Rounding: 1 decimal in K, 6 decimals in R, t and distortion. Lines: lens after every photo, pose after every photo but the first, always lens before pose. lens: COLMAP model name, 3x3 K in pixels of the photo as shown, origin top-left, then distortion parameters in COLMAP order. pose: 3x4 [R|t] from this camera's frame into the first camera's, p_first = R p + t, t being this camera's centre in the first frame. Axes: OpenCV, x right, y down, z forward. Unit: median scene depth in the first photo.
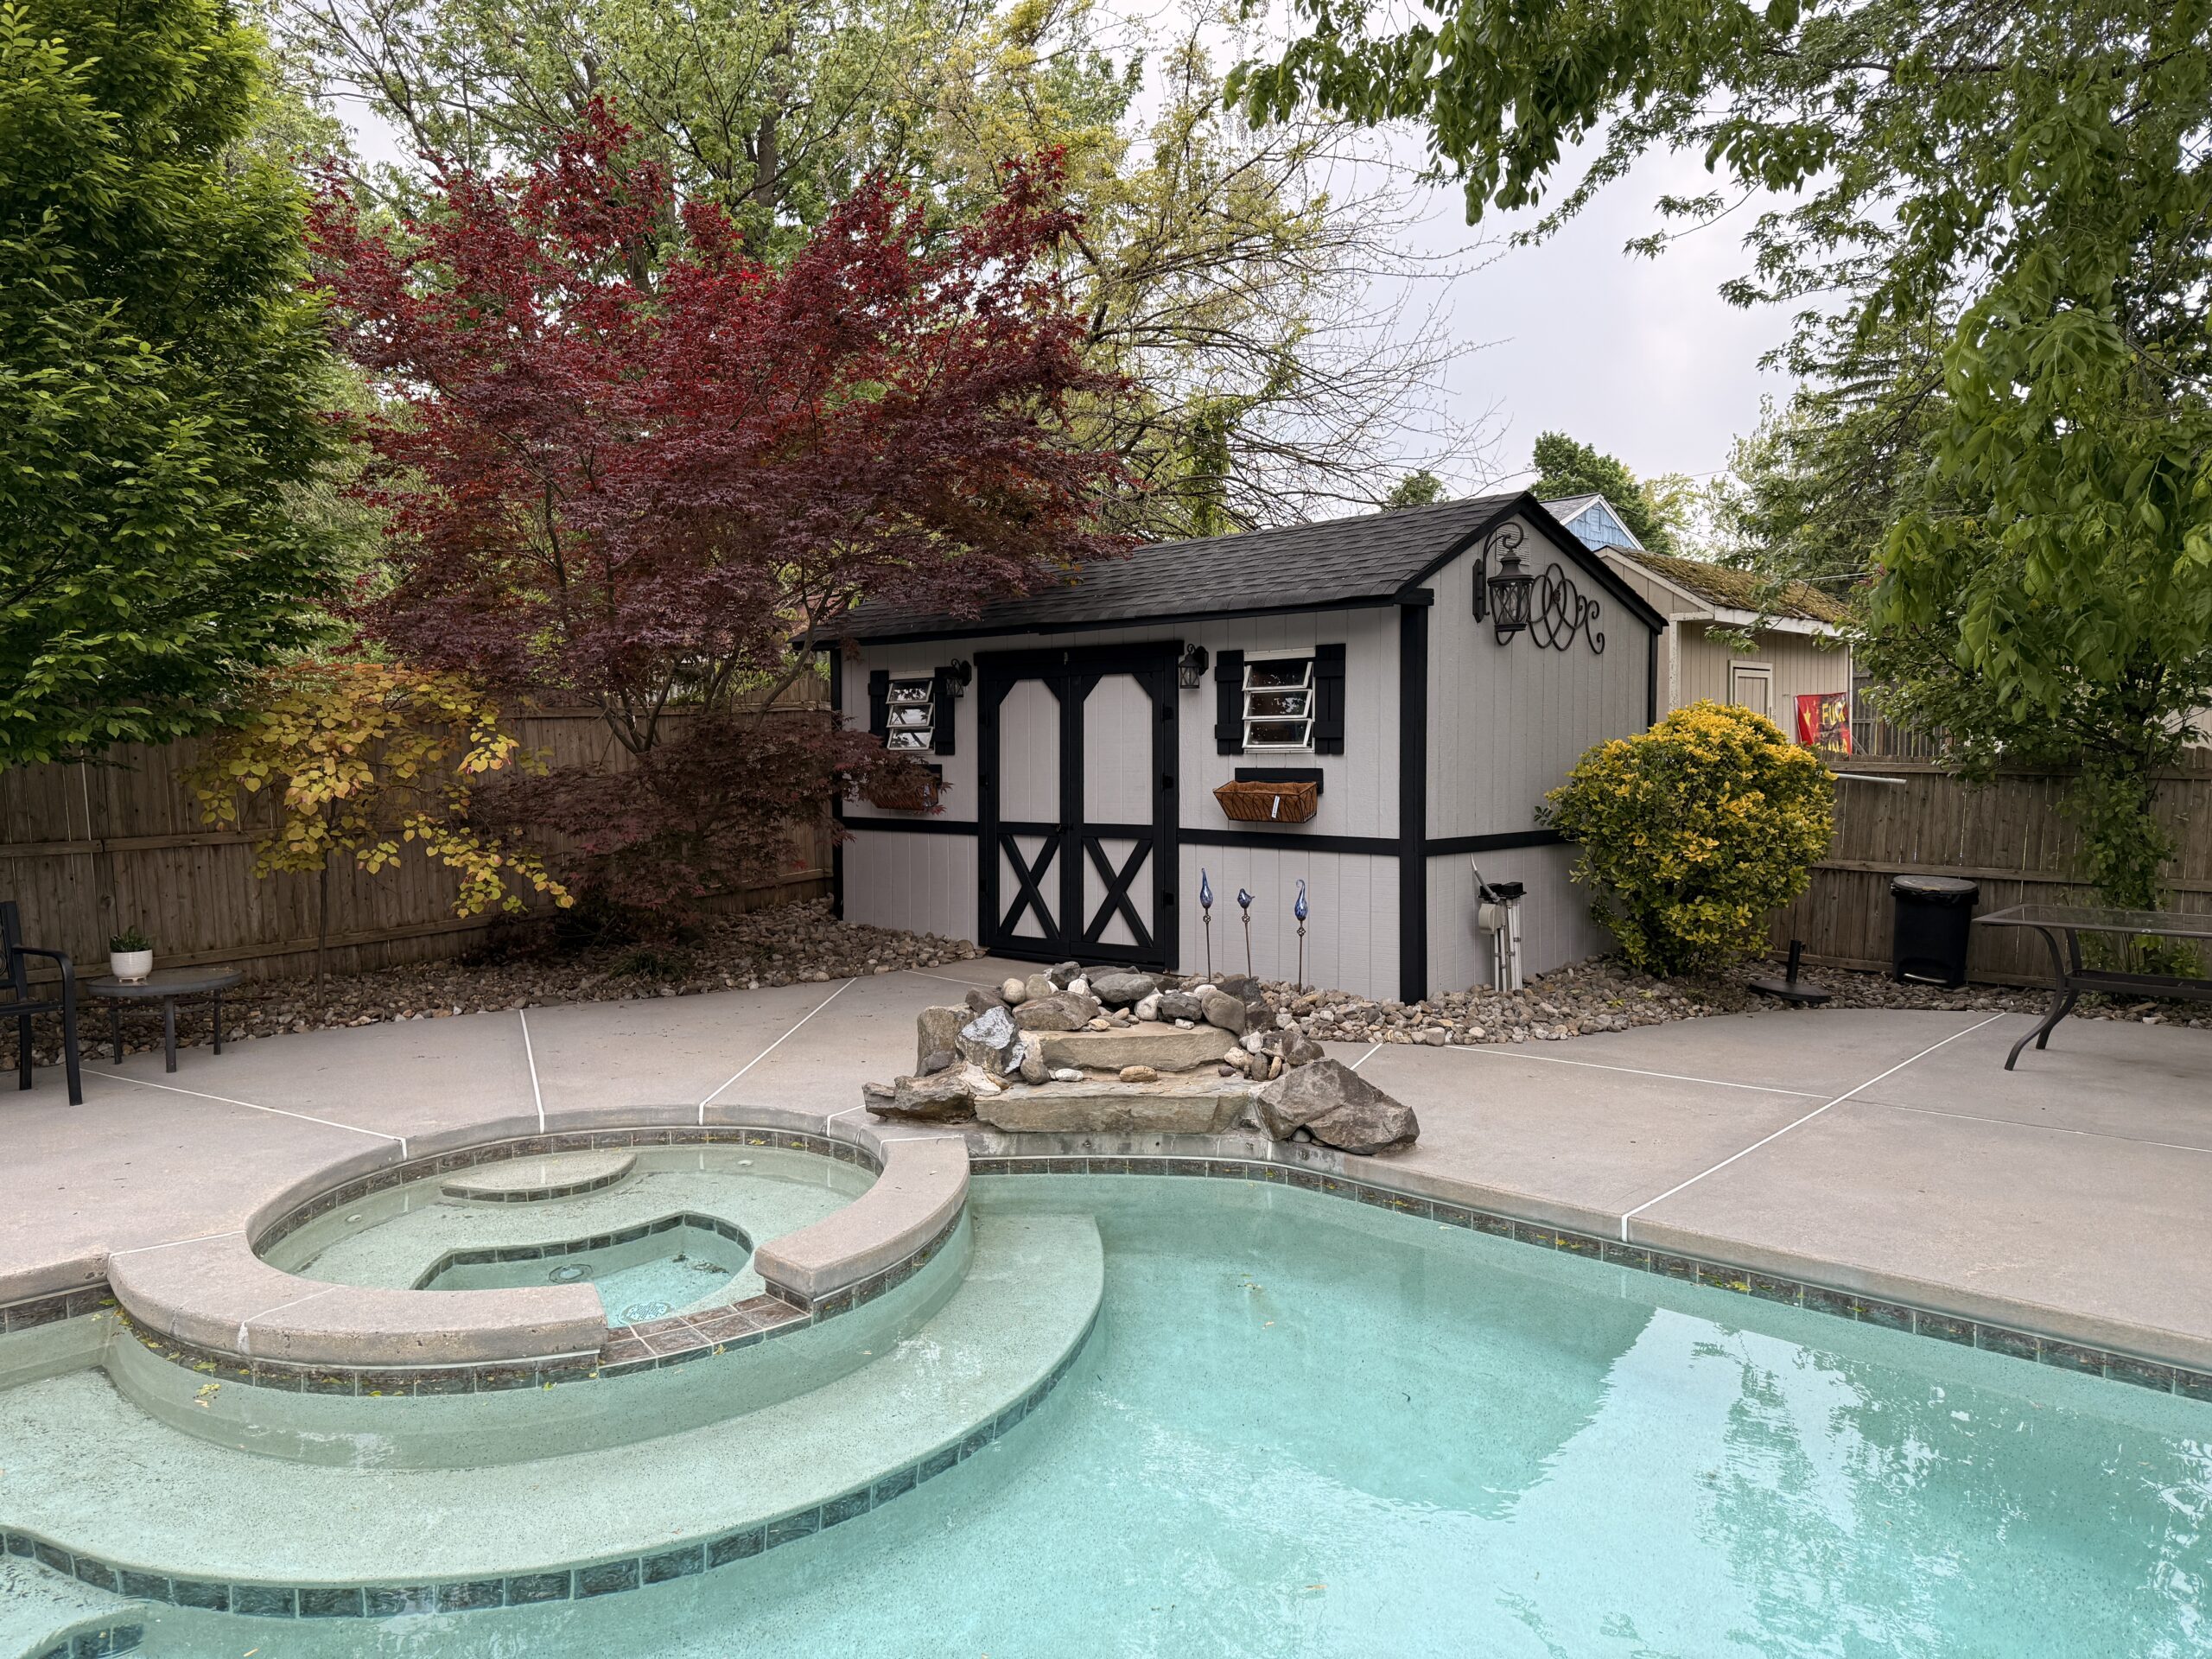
lens RADIAL K [[1529.0, 0, 1099.4], [0, 1529.0, 833.4], [0, 0, 1]] dist [0.003318, -0.006409]
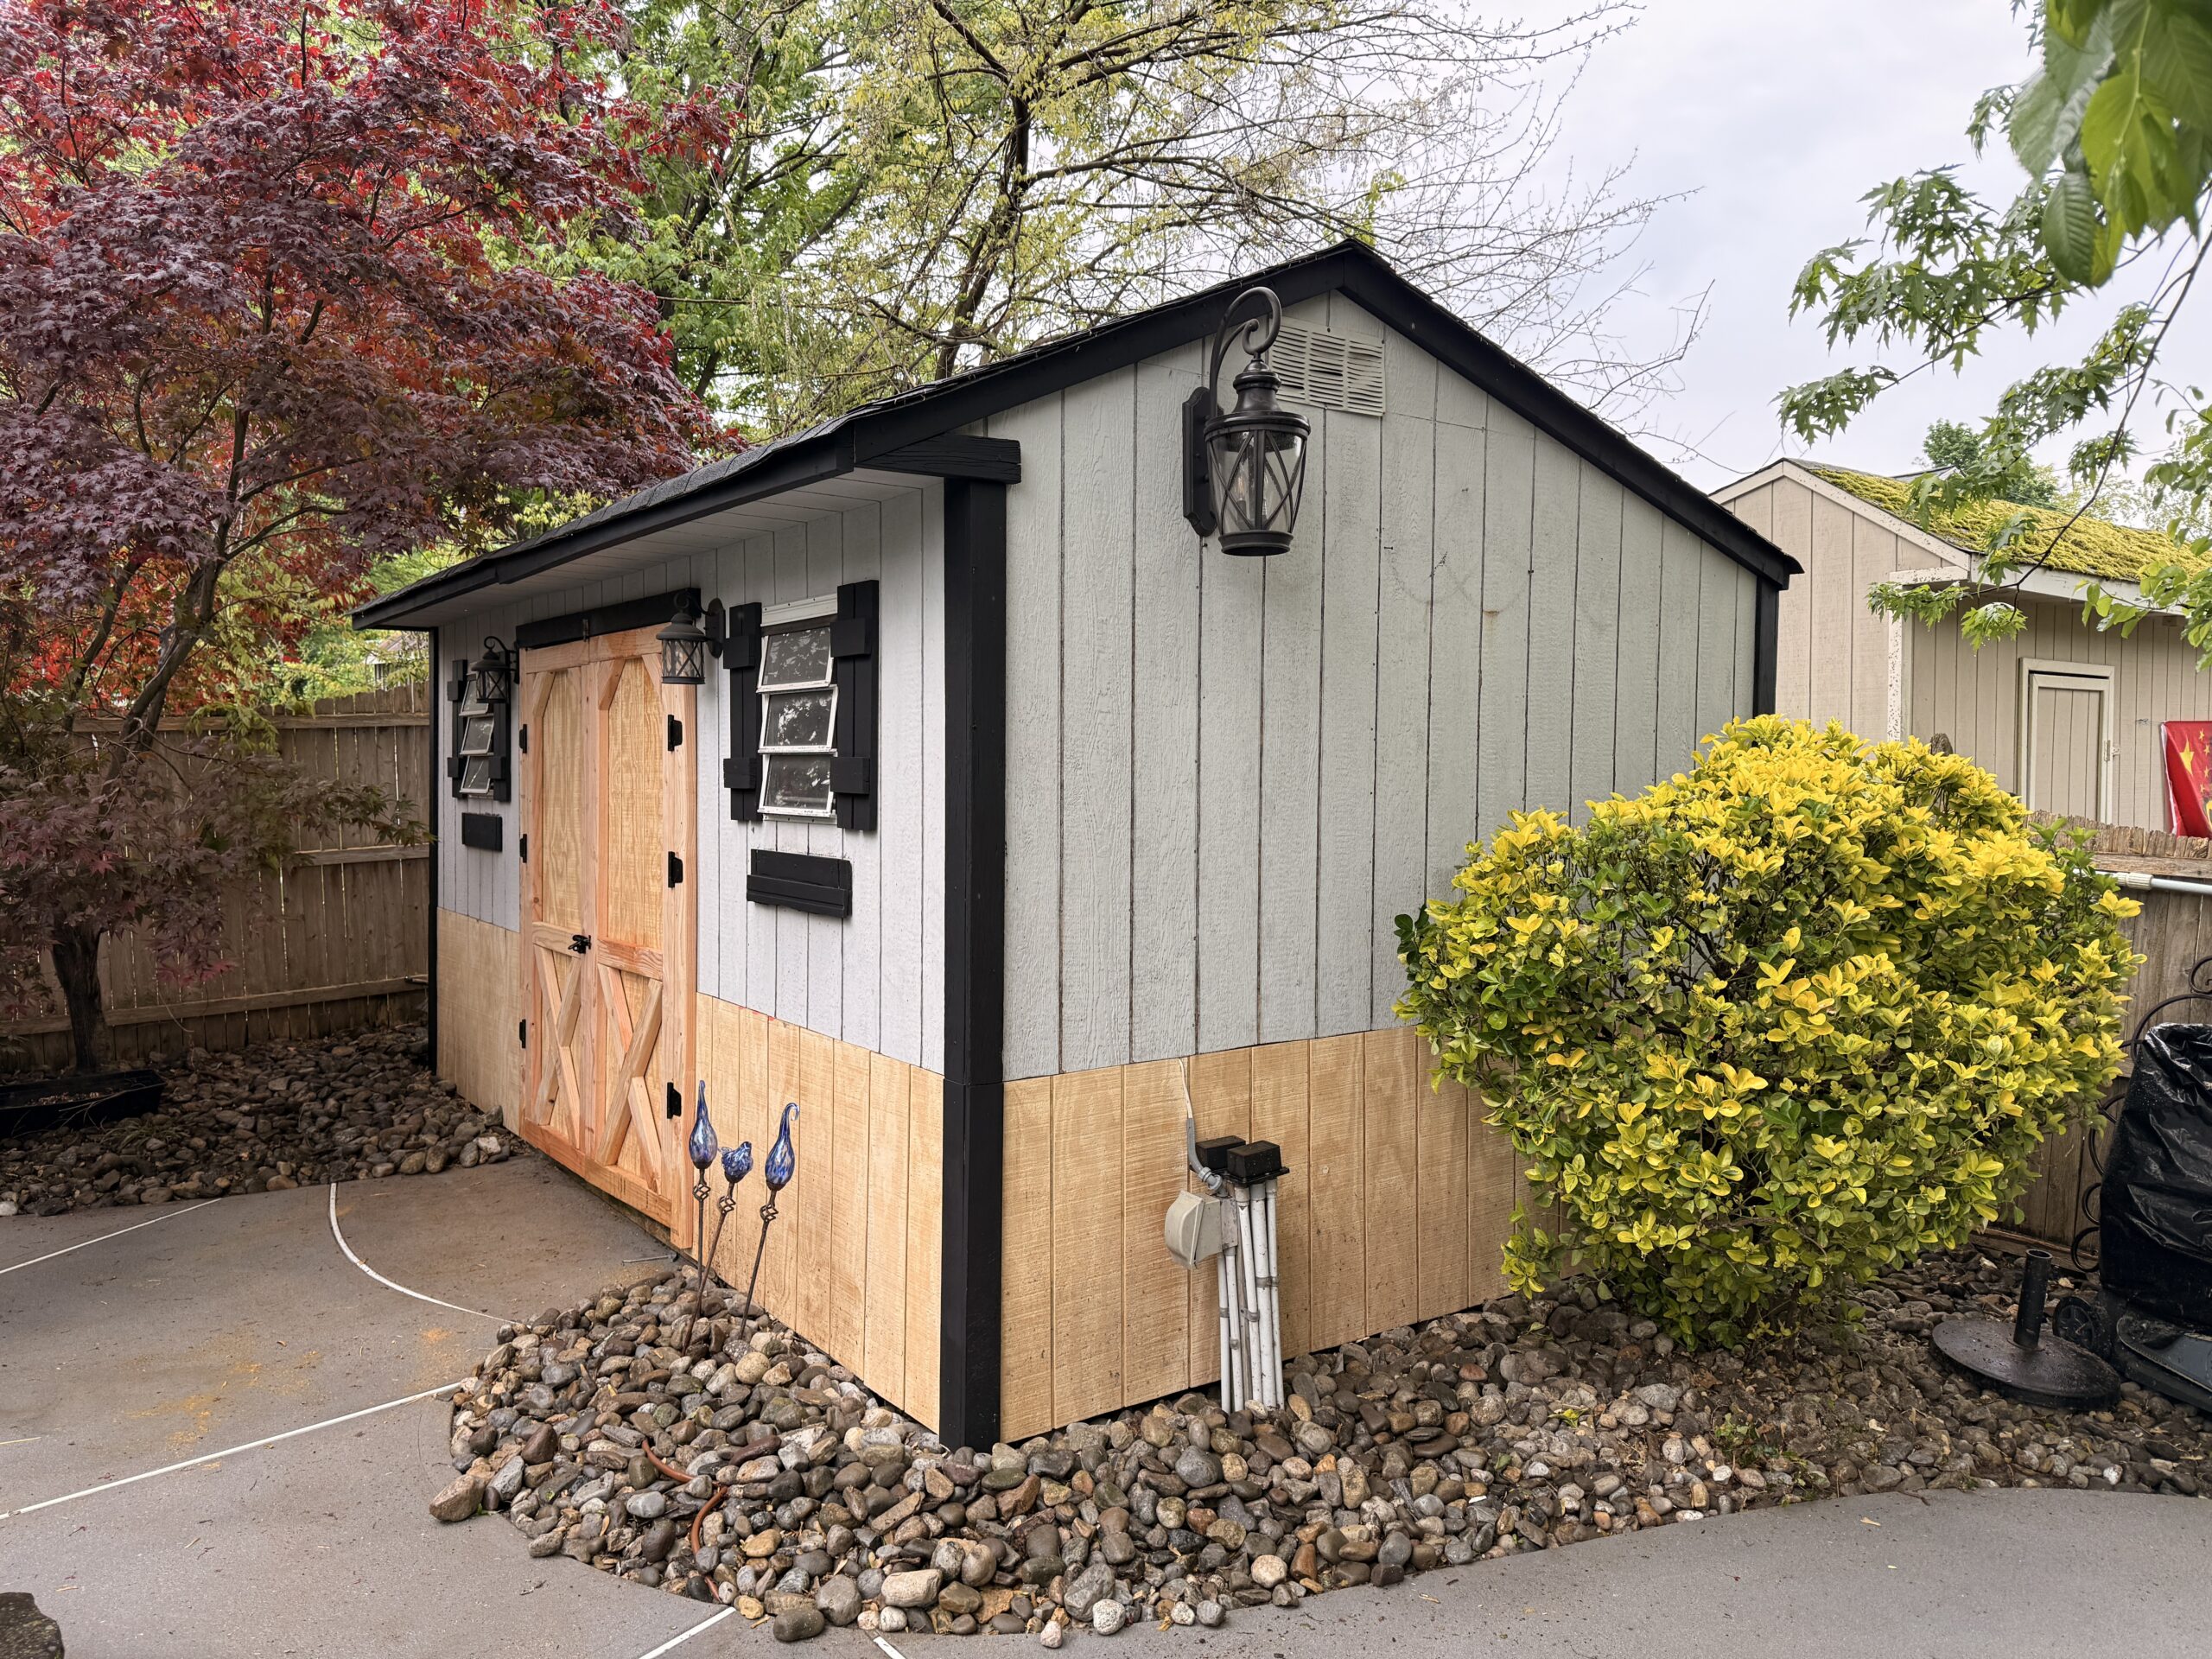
lens RADIAL K [[1602.6, 0, 1124.5], [0, 1602.6, 845.1], [0, 0, 1]] dist [0.036788, -0.028172]
pose [[0.982833, 0.026610, -0.182570, 0.308649], [-0.028746, 0.999546, -0.009061, -0.045236], [0.182245, 0.014154, 0.983151, 0.547074]]
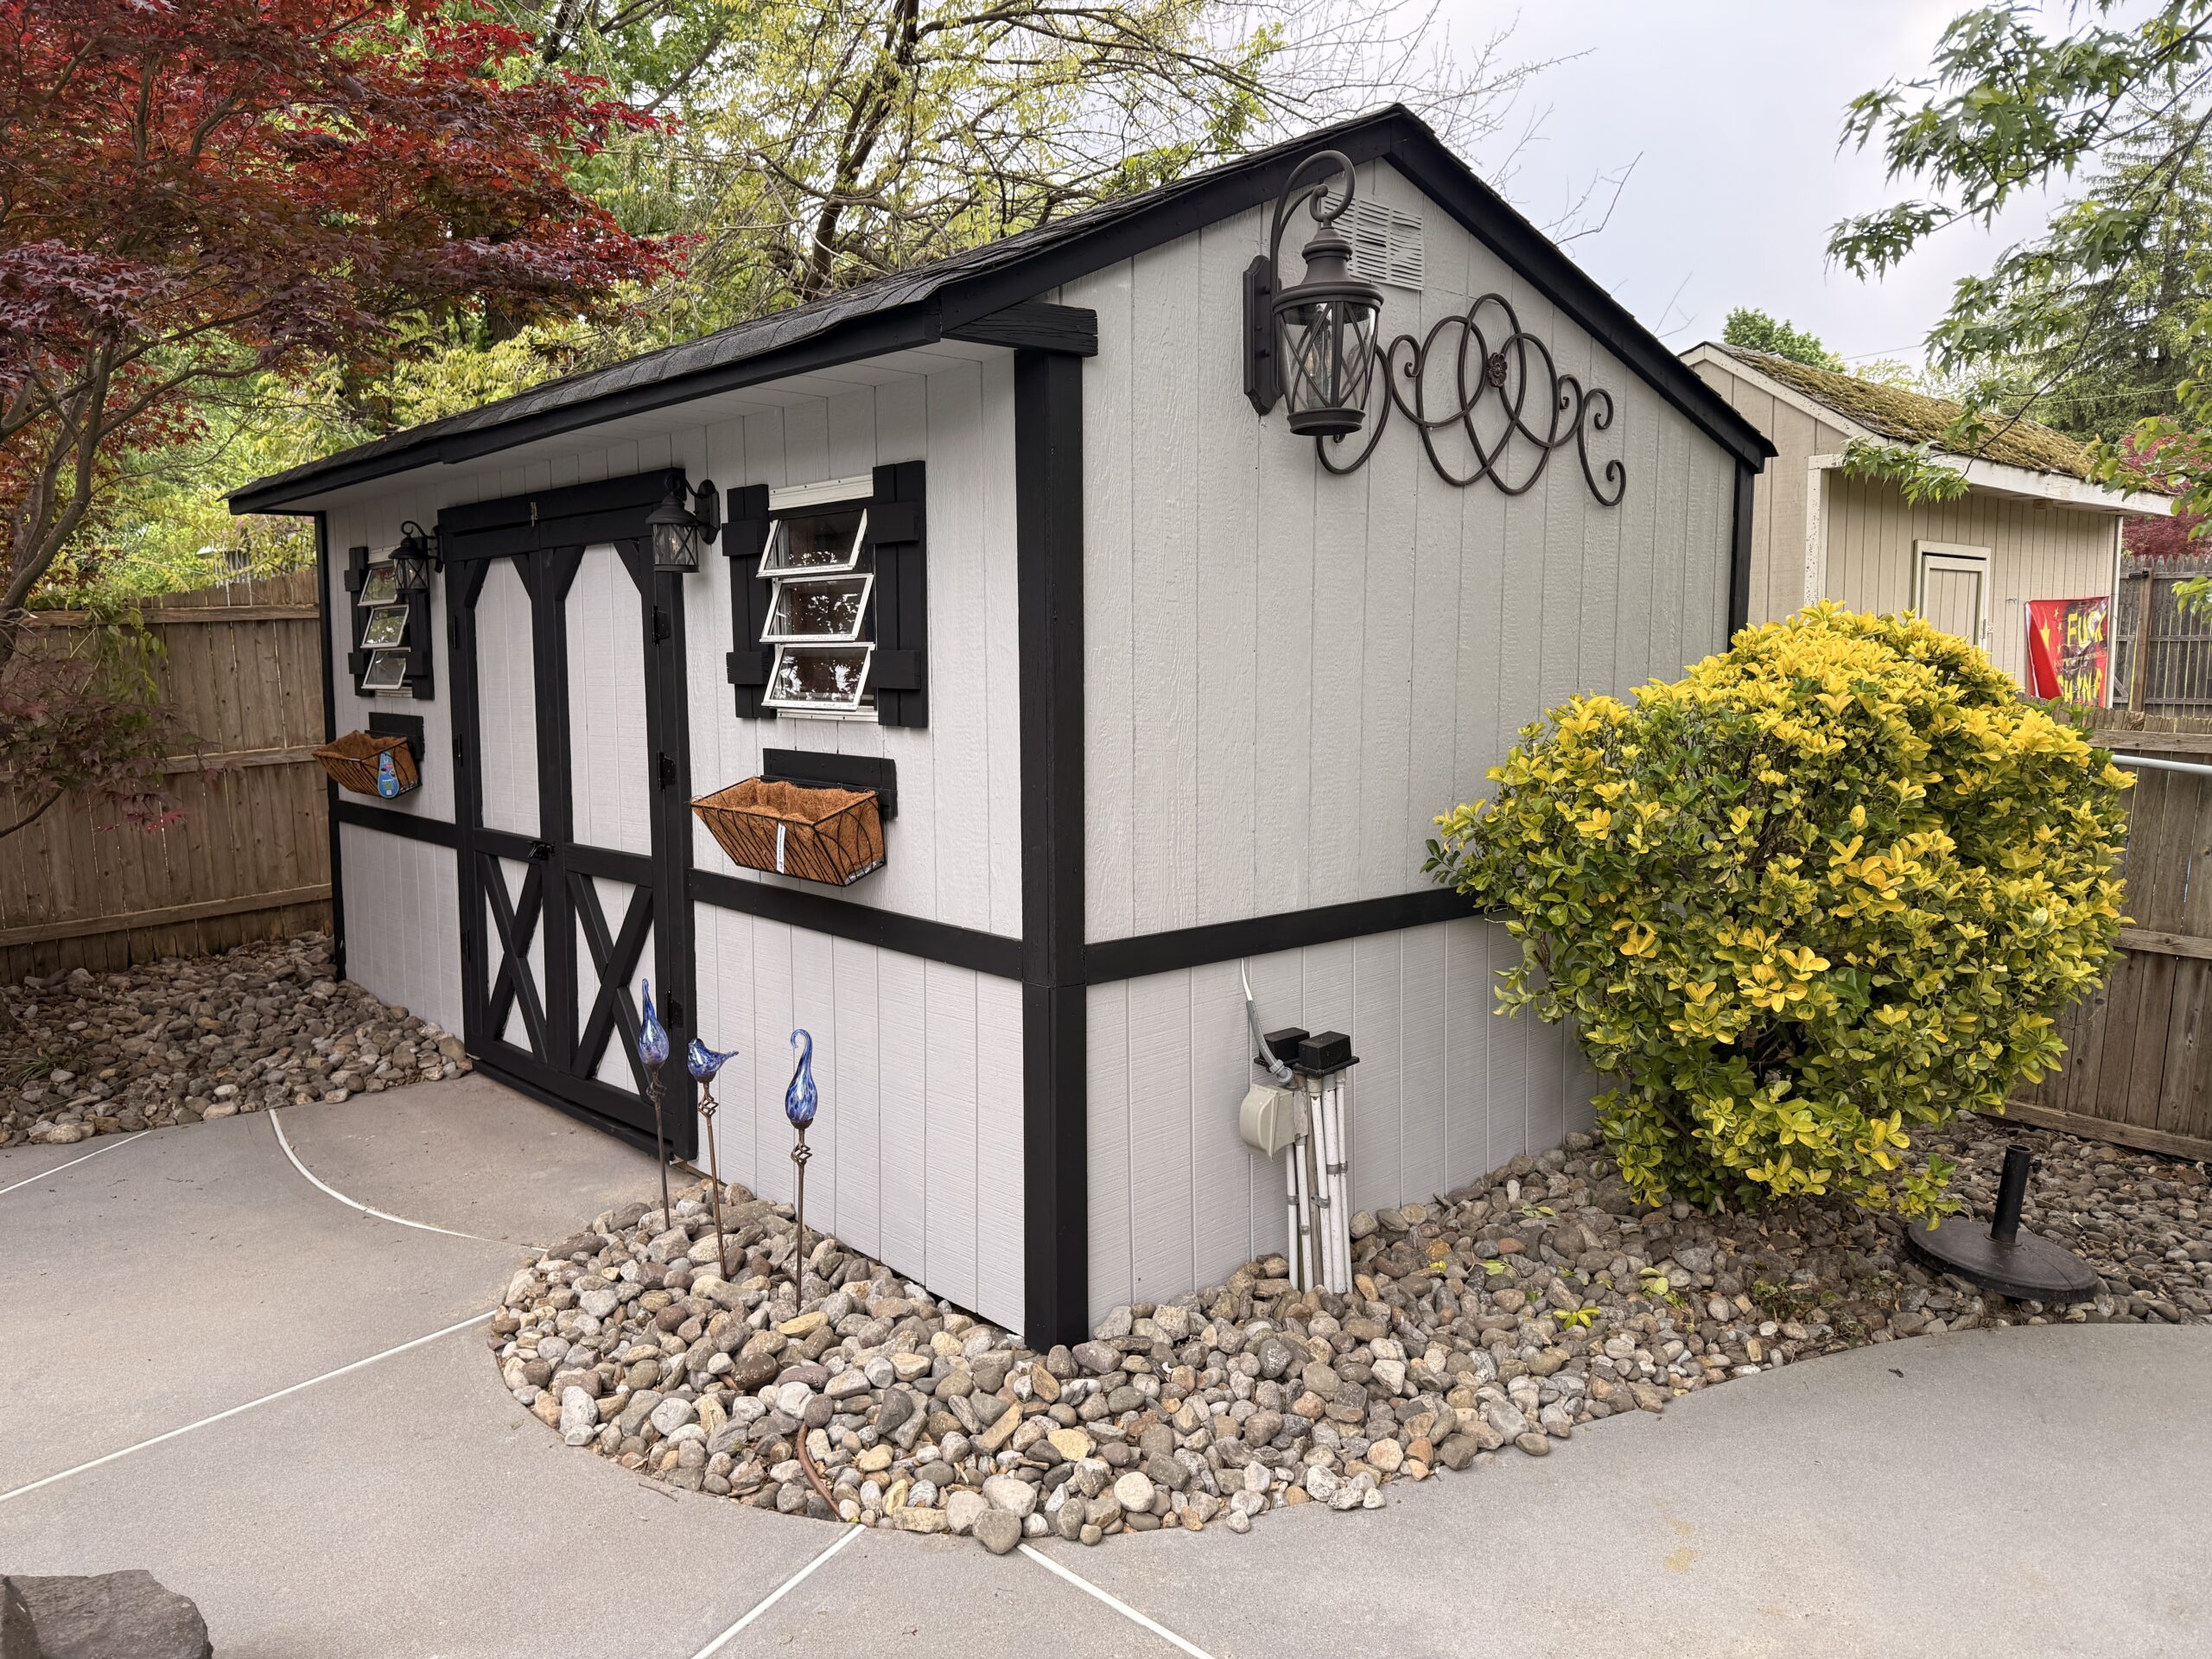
lens RADIAL K [[1602.6, 0, 1137.4], [0, 1602.6, 844.8], [0, 0, 1]] dist [0.036788, -0.028172]
pose [[0.997699, 0.014939, -0.066129, 0.242892], [-0.011048, 0.998207, 0.058827, -0.045400], [0.066889, -0.057961, 0.996076, 0.549846]]
